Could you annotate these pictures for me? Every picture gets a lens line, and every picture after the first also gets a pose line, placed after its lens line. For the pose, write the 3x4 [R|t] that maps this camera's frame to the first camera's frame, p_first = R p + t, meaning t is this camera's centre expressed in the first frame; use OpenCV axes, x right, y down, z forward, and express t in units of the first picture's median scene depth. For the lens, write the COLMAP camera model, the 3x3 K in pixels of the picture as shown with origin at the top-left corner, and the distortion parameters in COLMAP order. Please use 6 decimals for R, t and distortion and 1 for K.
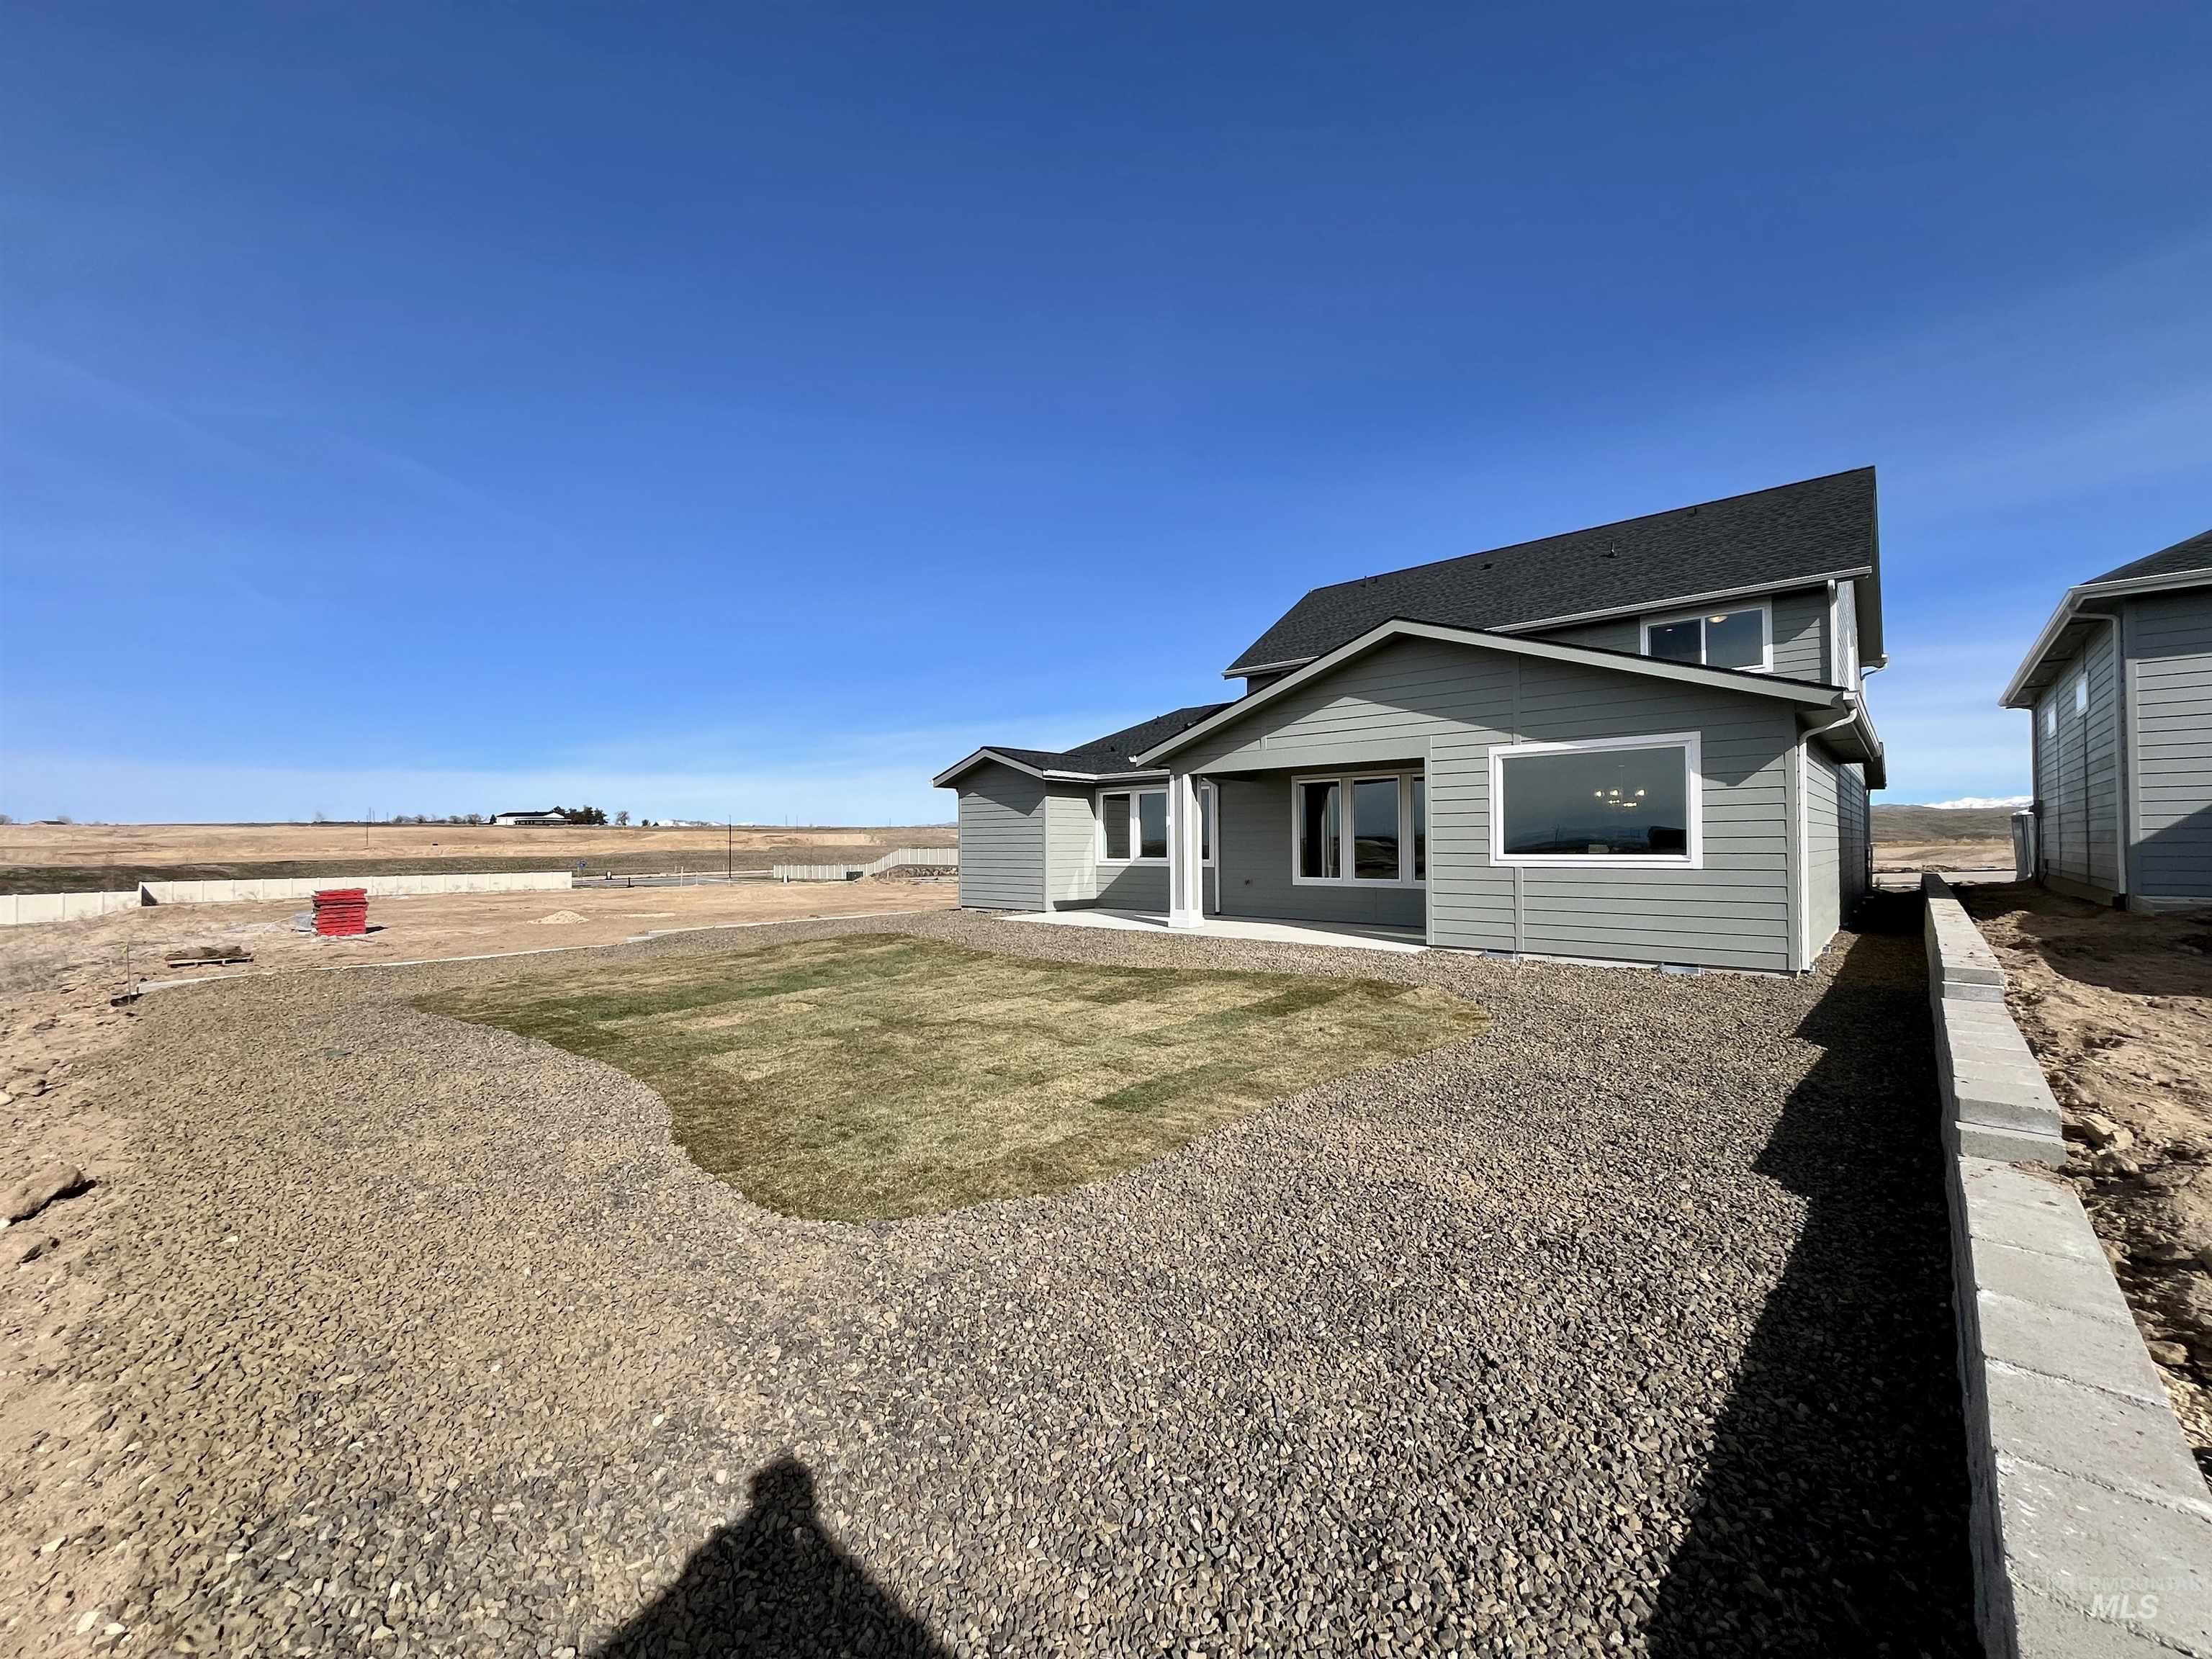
lens RADIAL K [[896.8, 0, 1105.2], [0, 896.8, 832.3], [0, 0, 1]] dist [-0.004106, -0.000191]
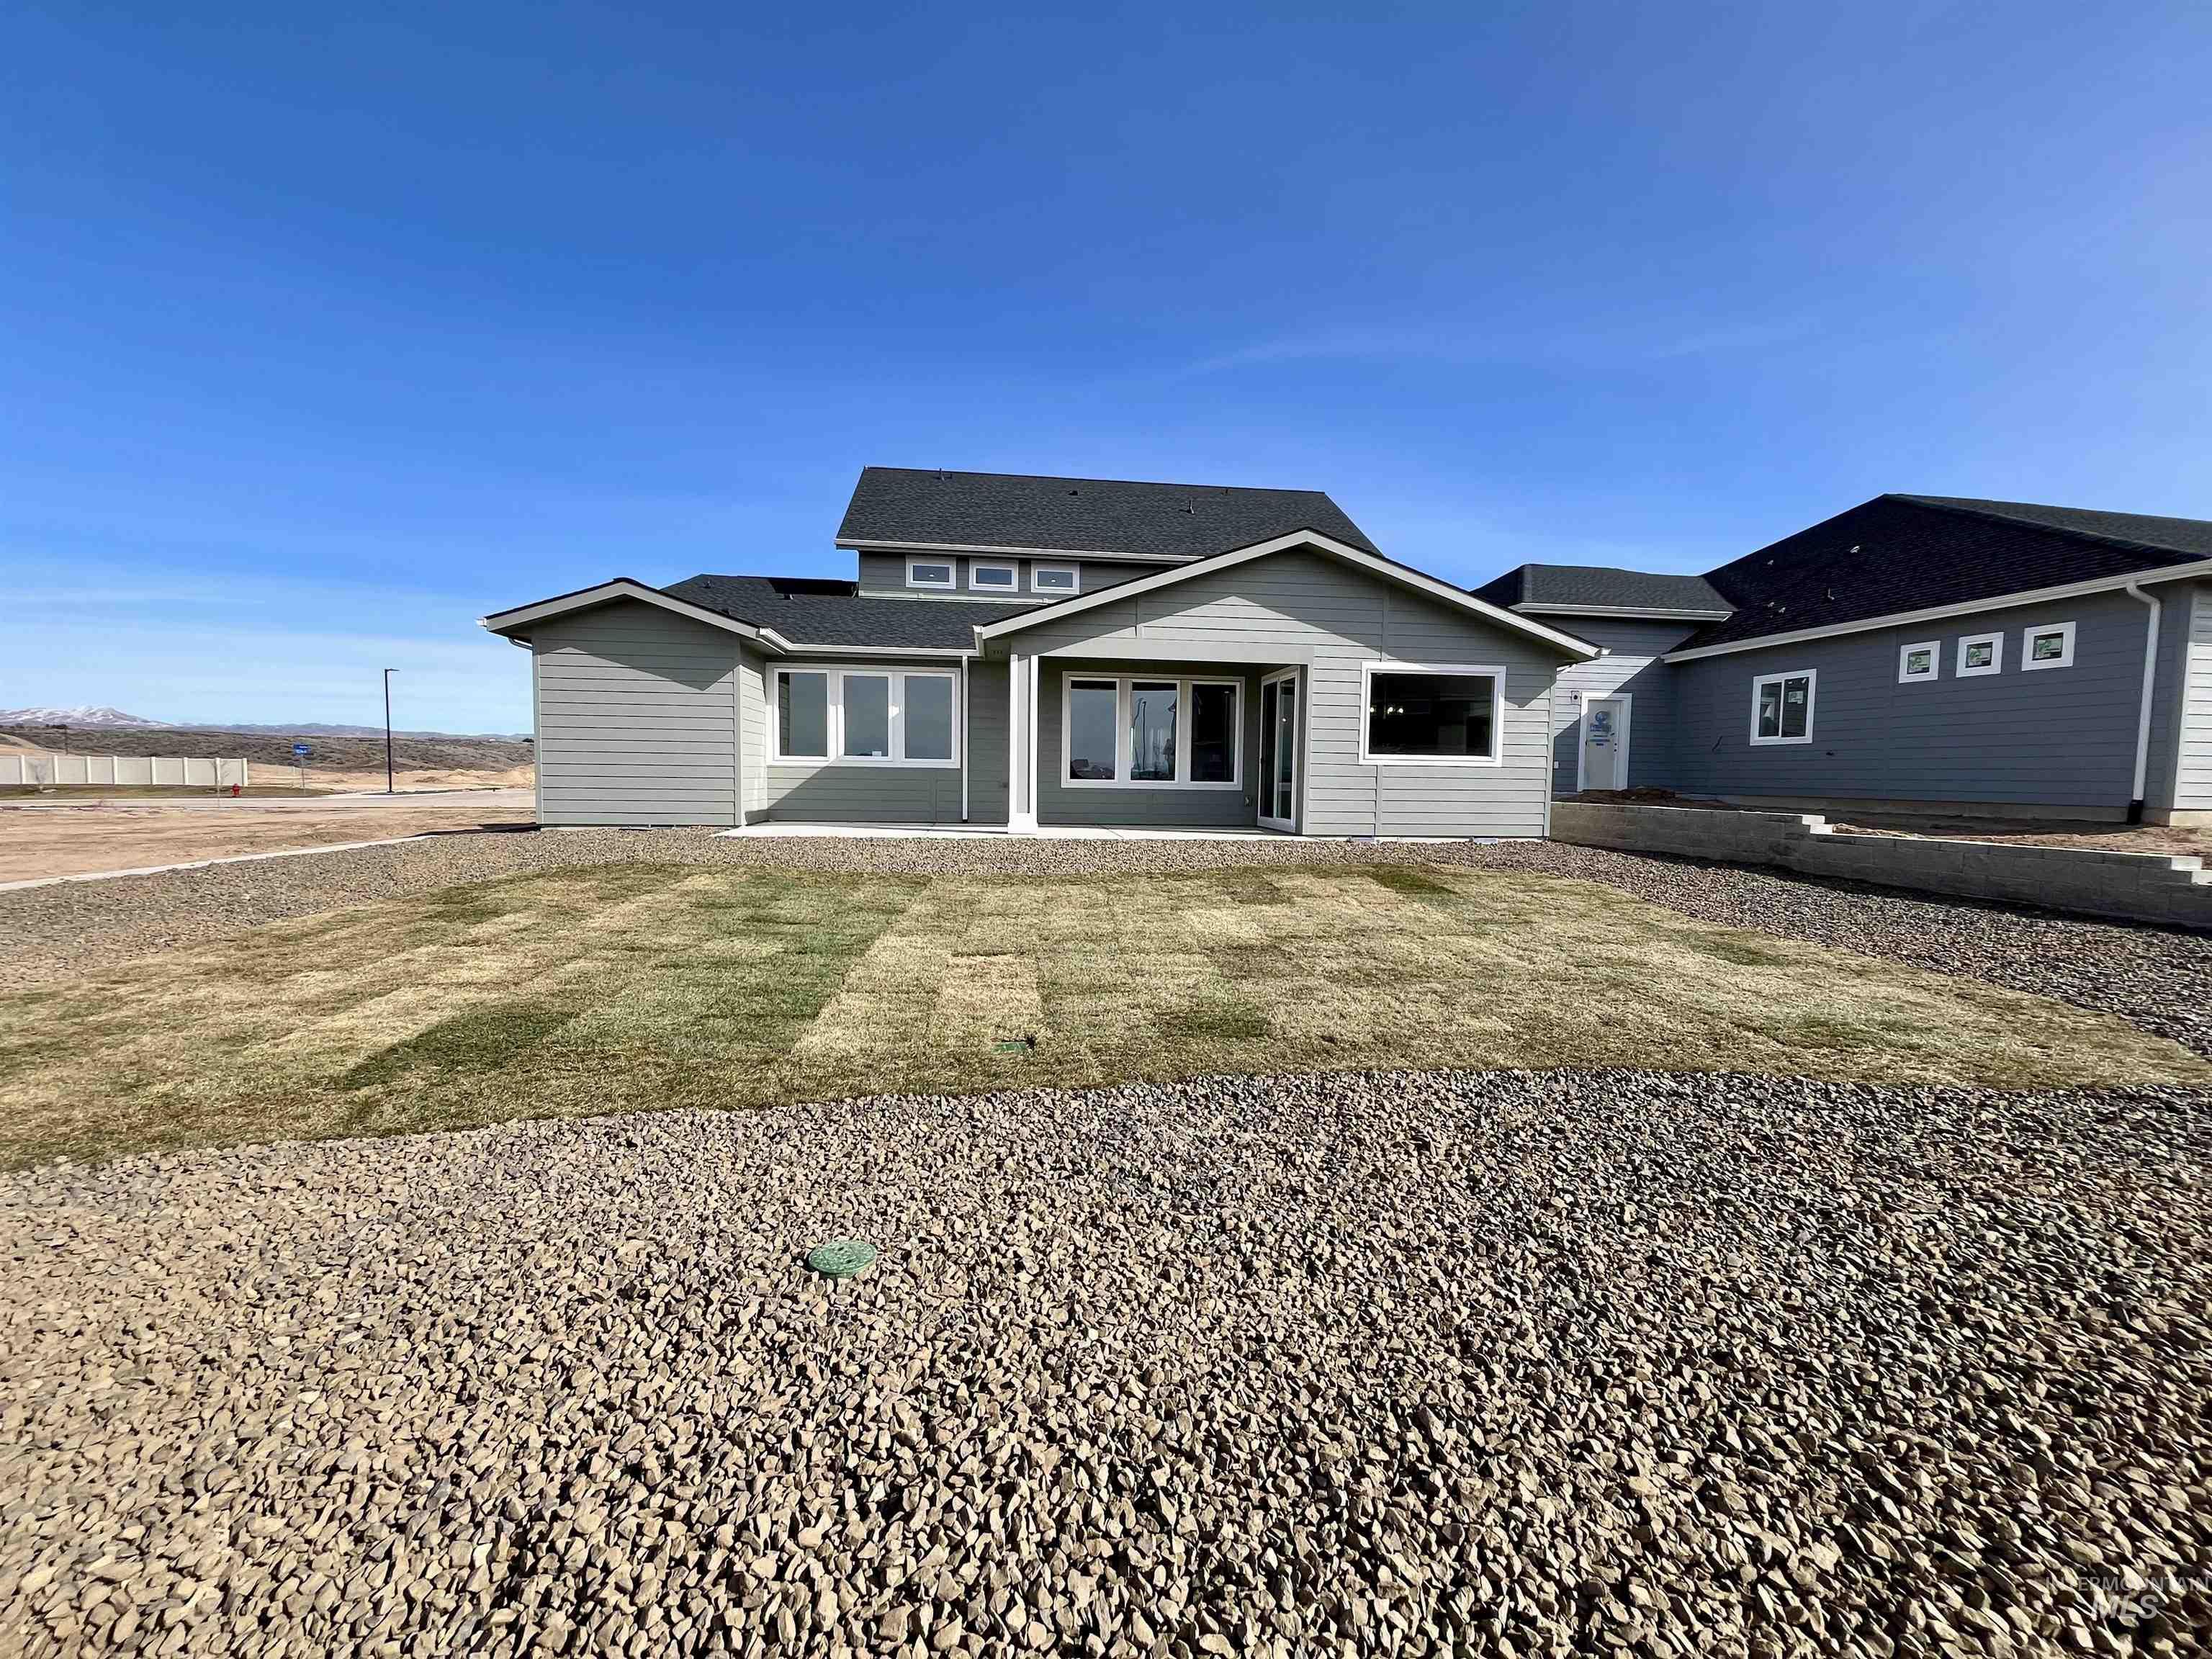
lens RADIAL K [[896.8, 0, 1105.3], [0, 896.8, 827.2], [0, 0, 1]] dist [-0.004106, -0.000191]
pose [[0.663508, -0.026147, 0.747712, -0.504722], [-0.030753, 0.997591, 0.062175, 0.043634], [-0.747537, -0.064248, 0.661106, 0.357158]]
